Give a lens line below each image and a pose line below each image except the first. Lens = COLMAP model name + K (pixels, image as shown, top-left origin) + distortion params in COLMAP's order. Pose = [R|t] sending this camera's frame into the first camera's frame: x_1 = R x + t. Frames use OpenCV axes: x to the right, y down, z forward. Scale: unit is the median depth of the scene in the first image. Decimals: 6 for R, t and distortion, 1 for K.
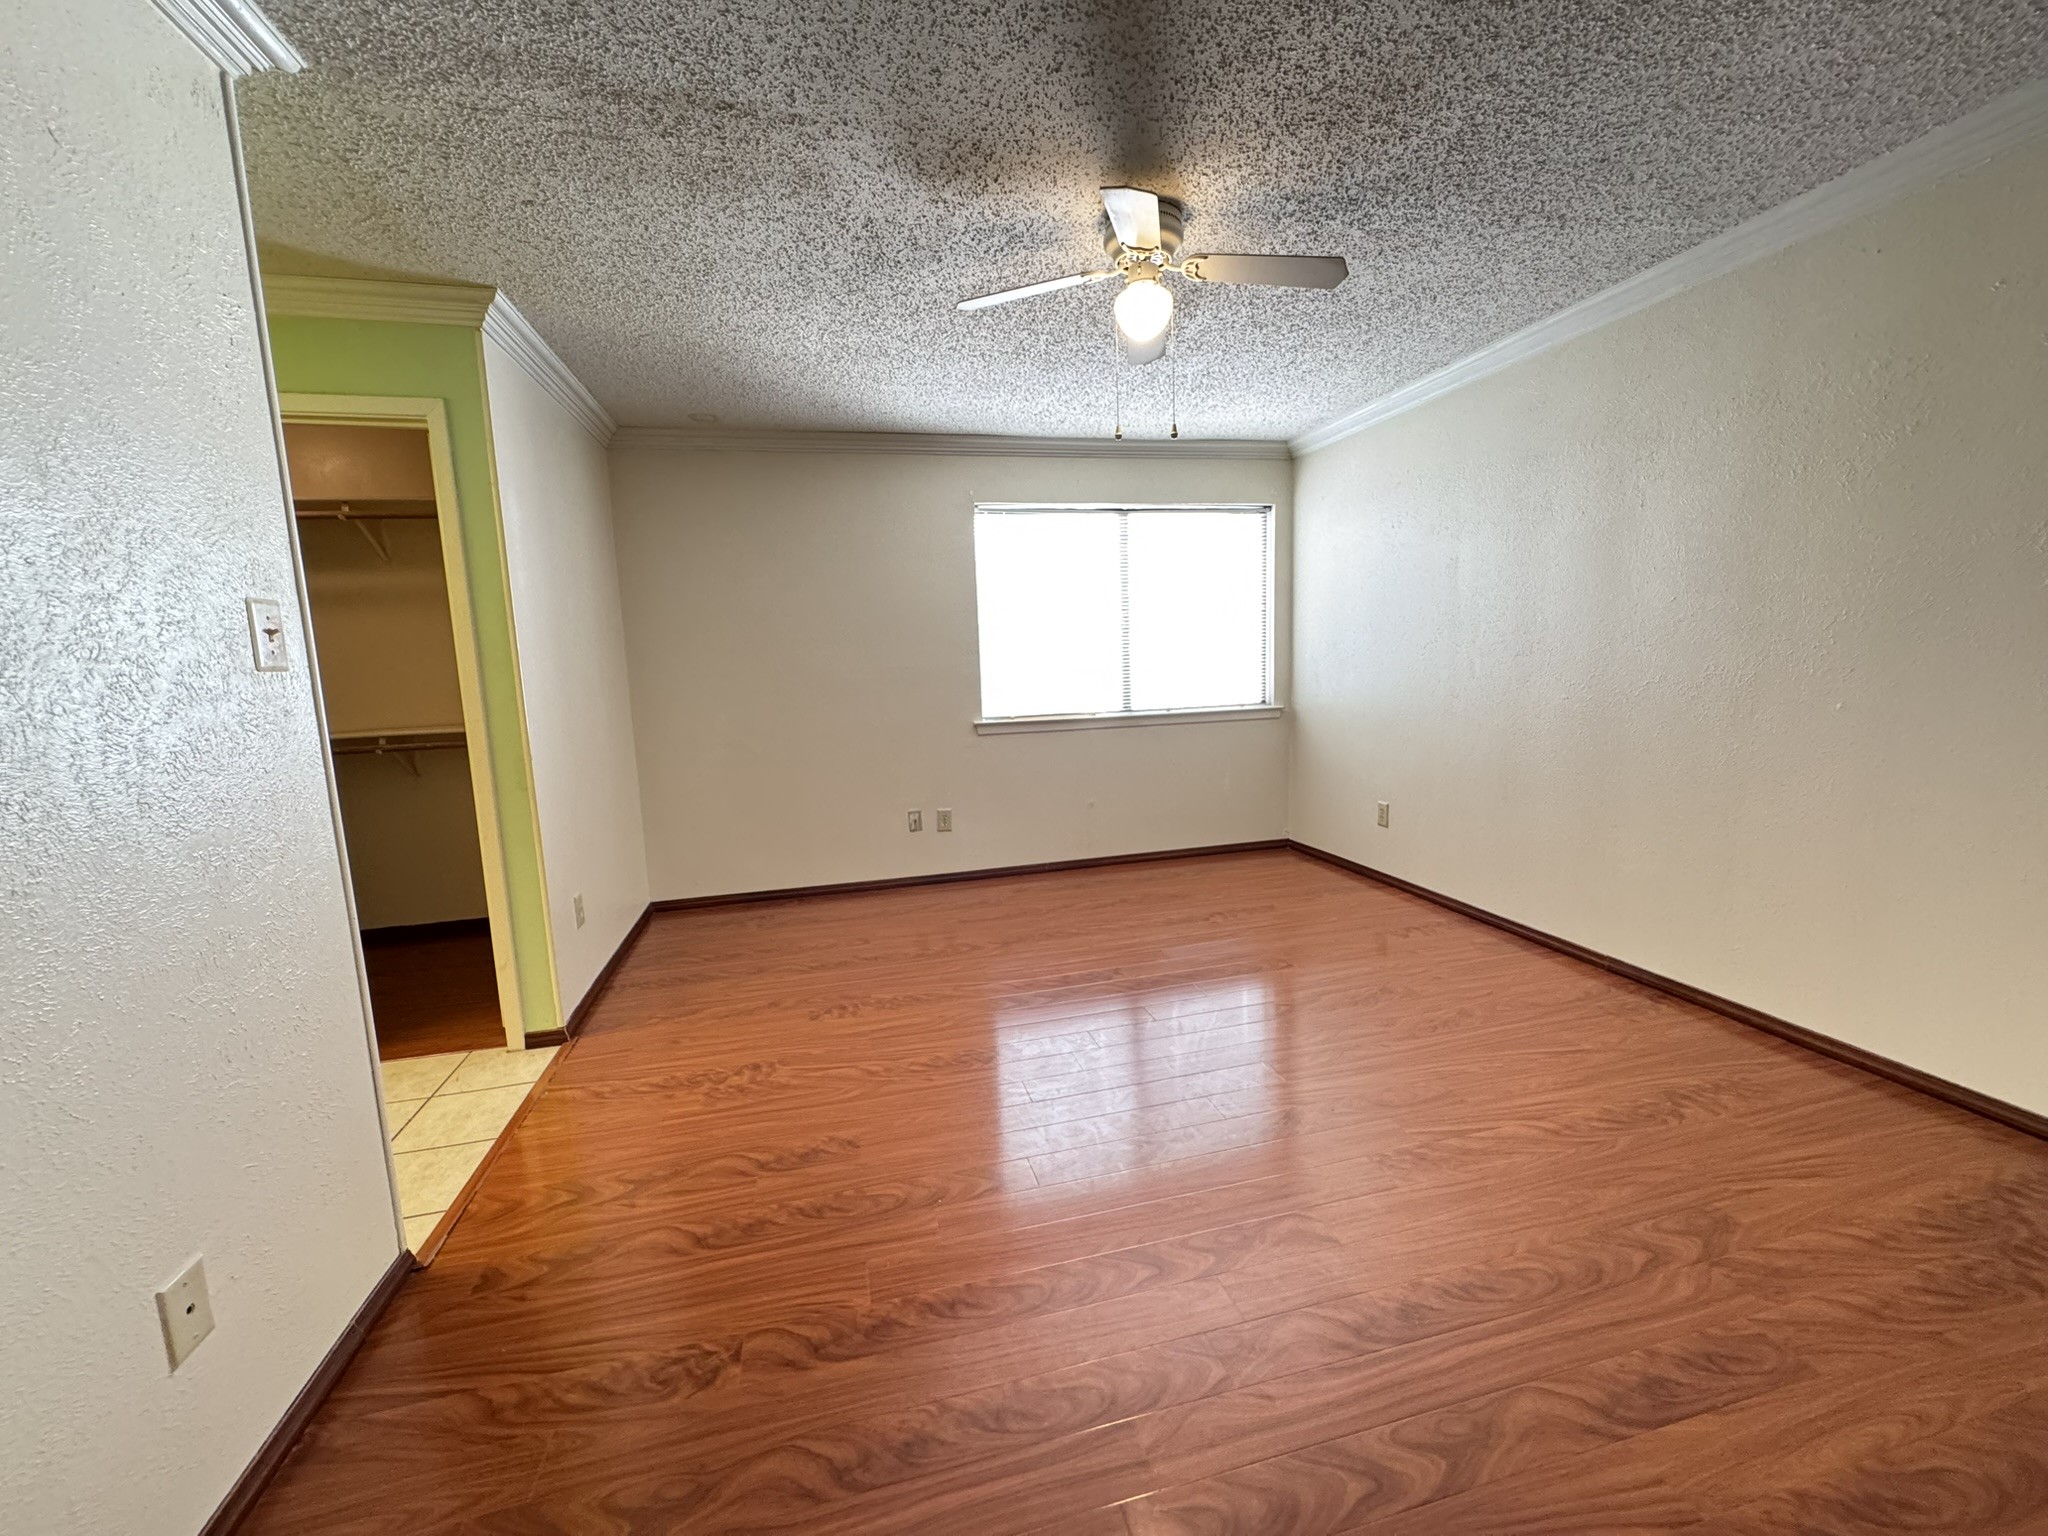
lens RADIAL K [[818.8, 0, 1023.2], [0, 818.8, 770.6], [0, 0, 1]] dist [-0.005017, 0.001825]
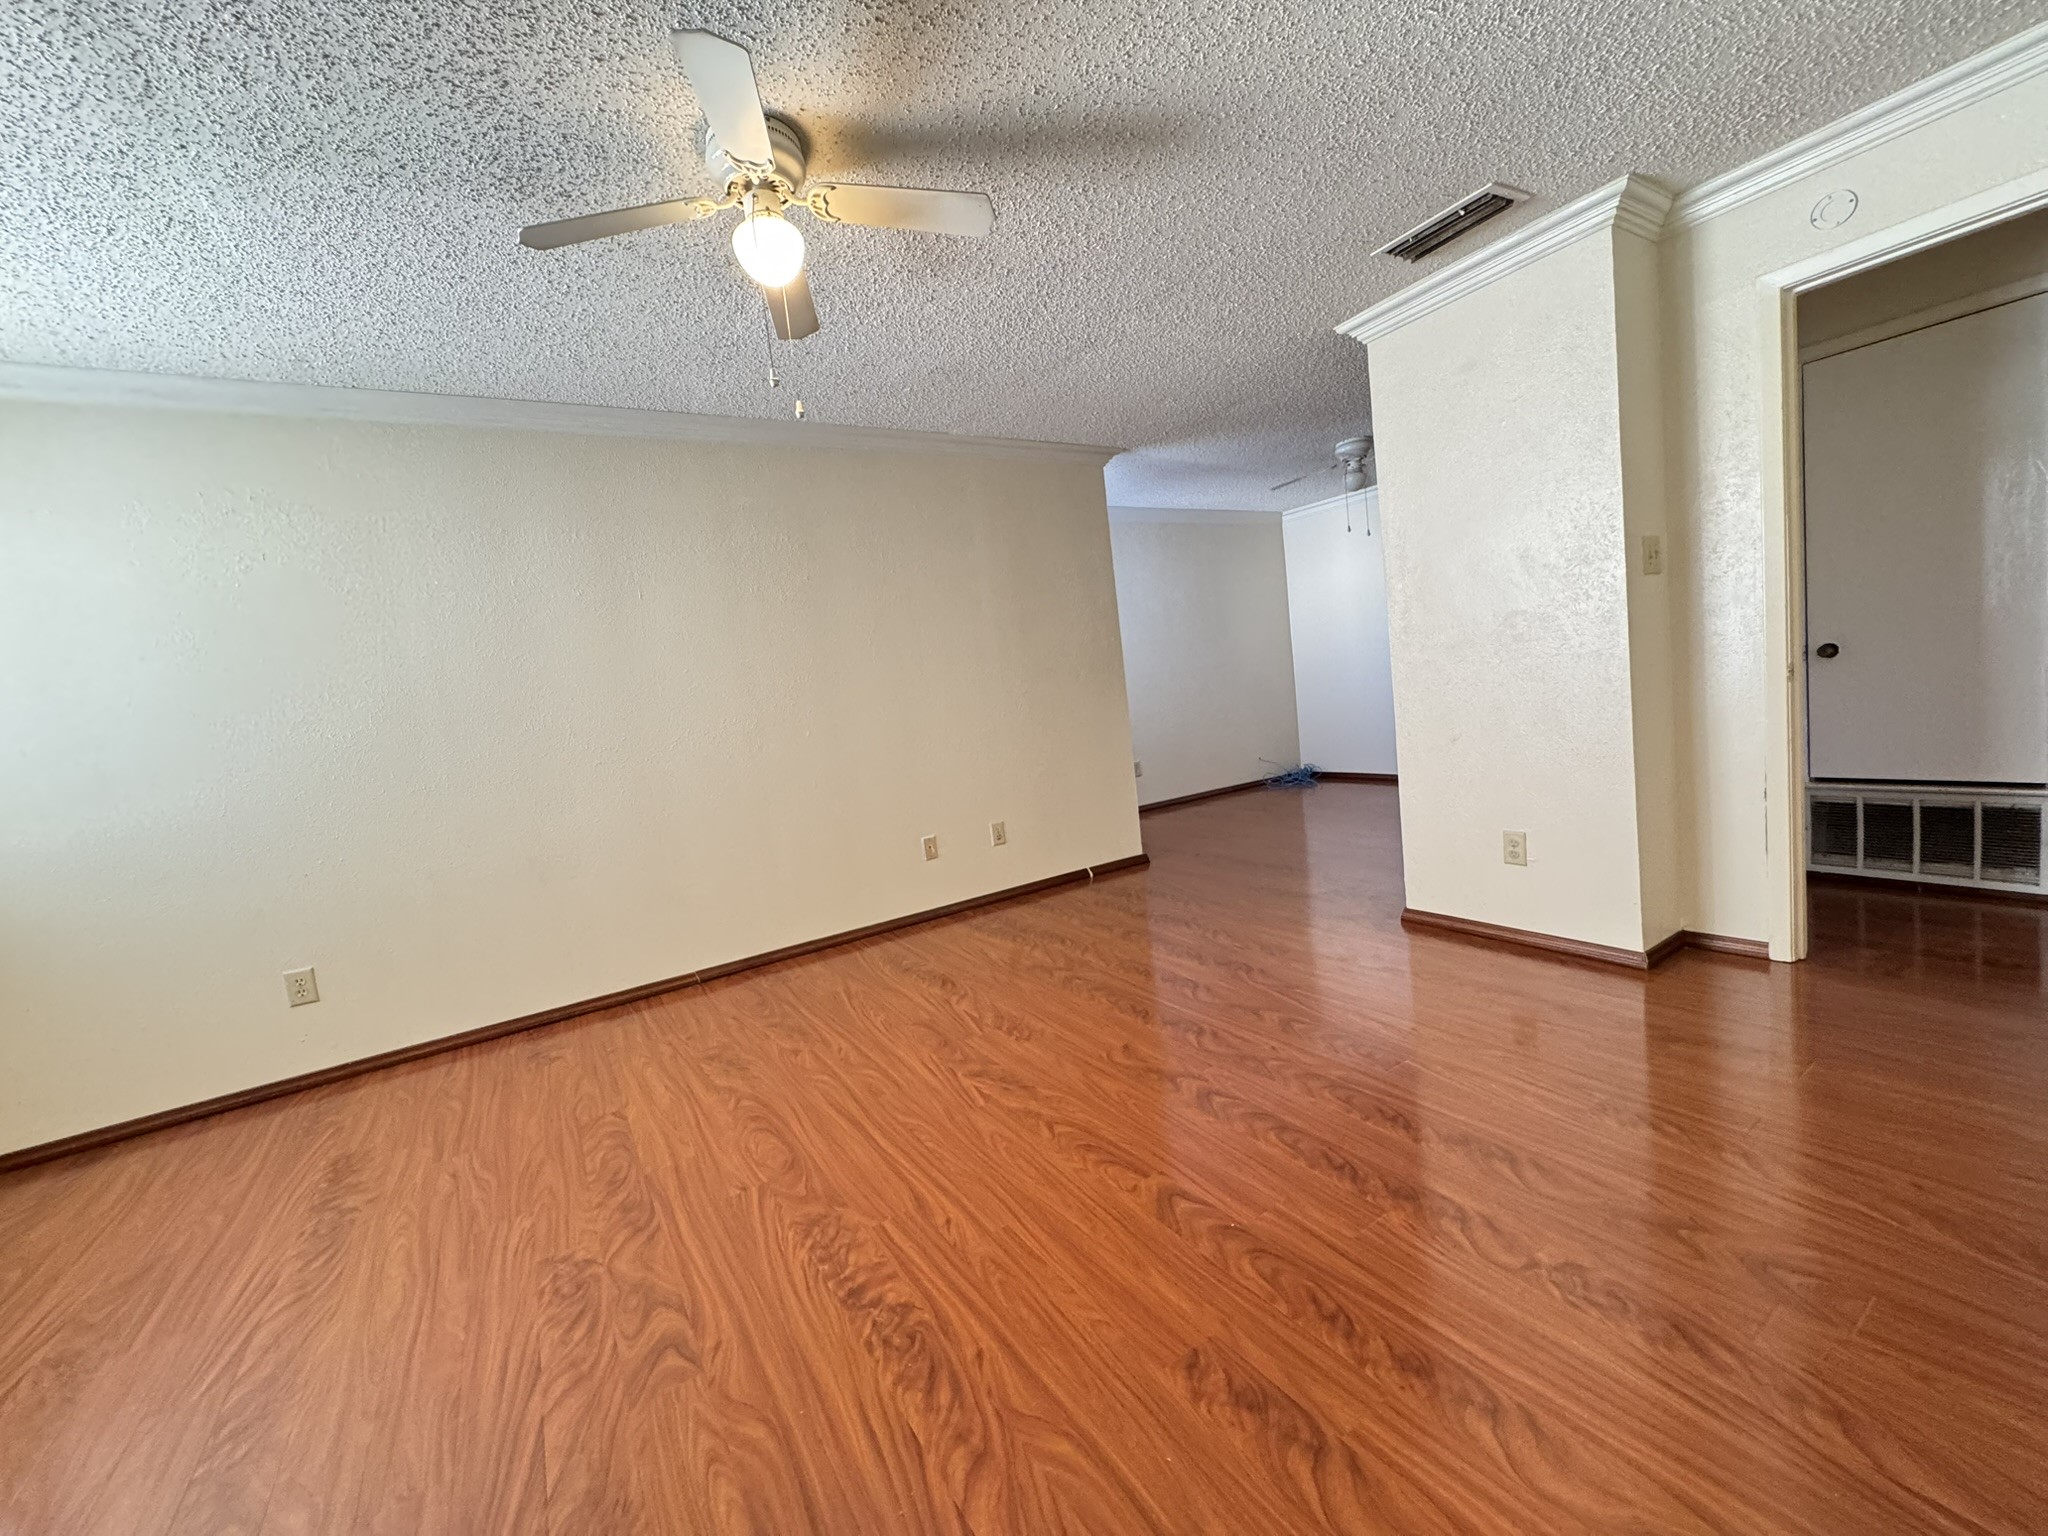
lens RADIAL K [[818.8, 0, 1024.2], [0, 818.8, 769.0], [0, 0, 1]] dist [-0.005017, 0.001825]
pose [[-0.313695, -0.020570, 0.949301, -0.634677], [0.254501, 0.961363, 0.104930, -0.065410], [-0.914781, 0.274514, -0.296339, 0.993914]]
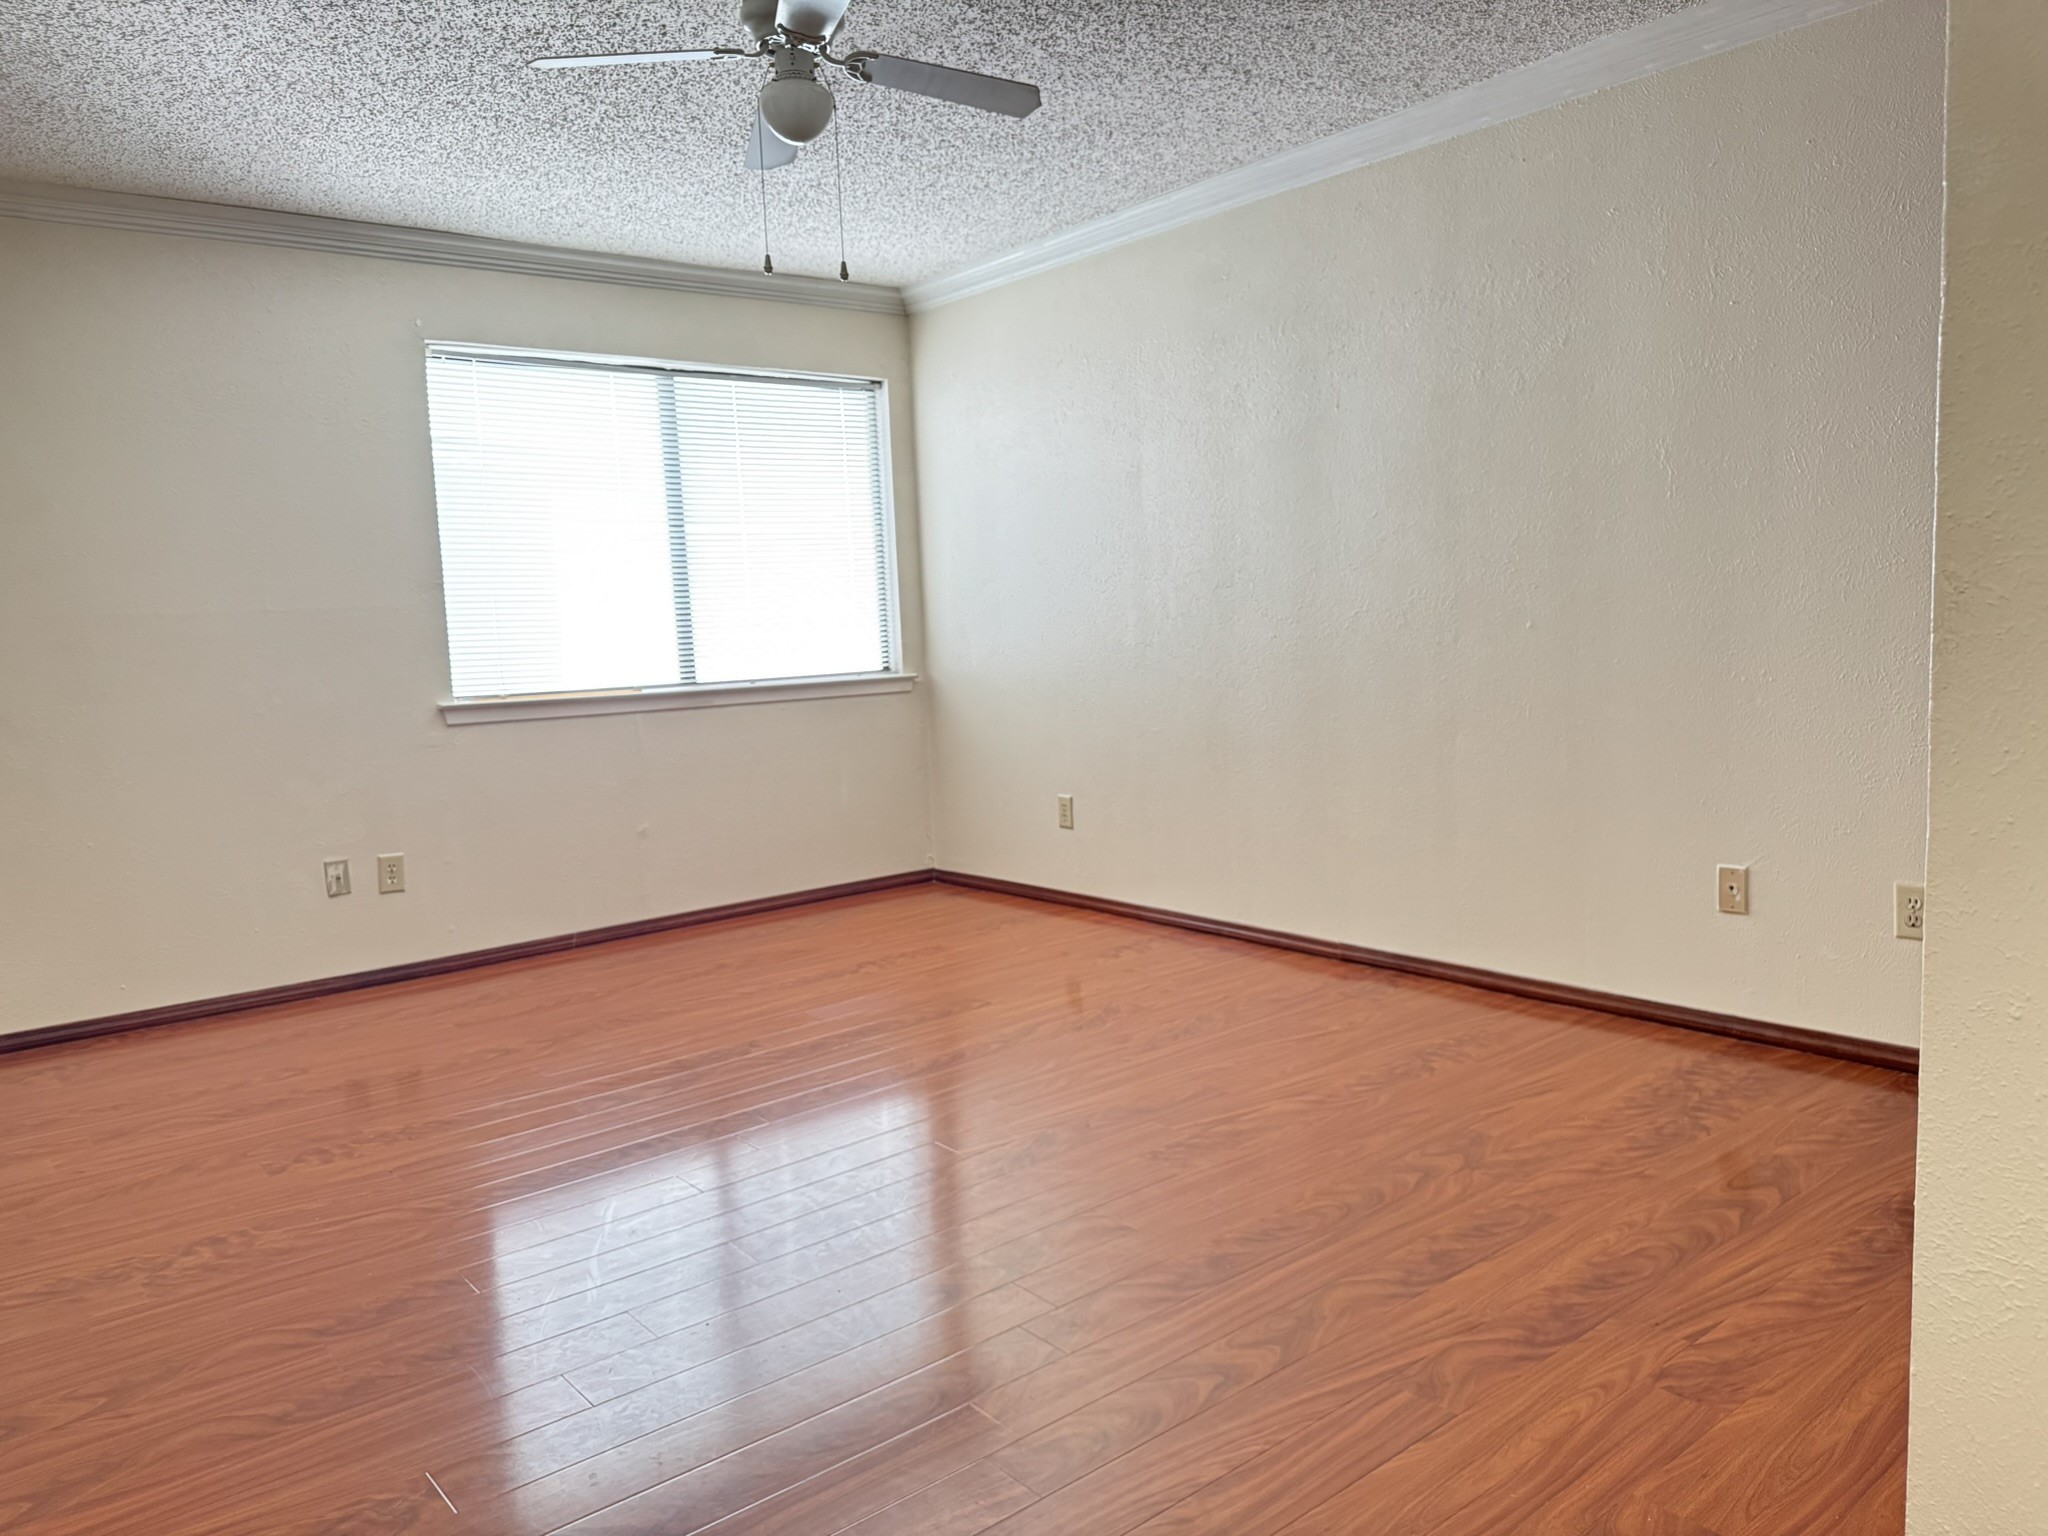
lens RADIAL K [[1450.0, 0, 1018.4], [0, 1450.0, 776.3], [0, 0, 1]] dist [0.049075, -0.070754]
pose [[0.903983, -0.048563, 0.424802, -0.236637], [0.067773, 0.997243, -0.030219, 0.095911], [-0.422163, 0.056107, 0.904782, -0.244207]]
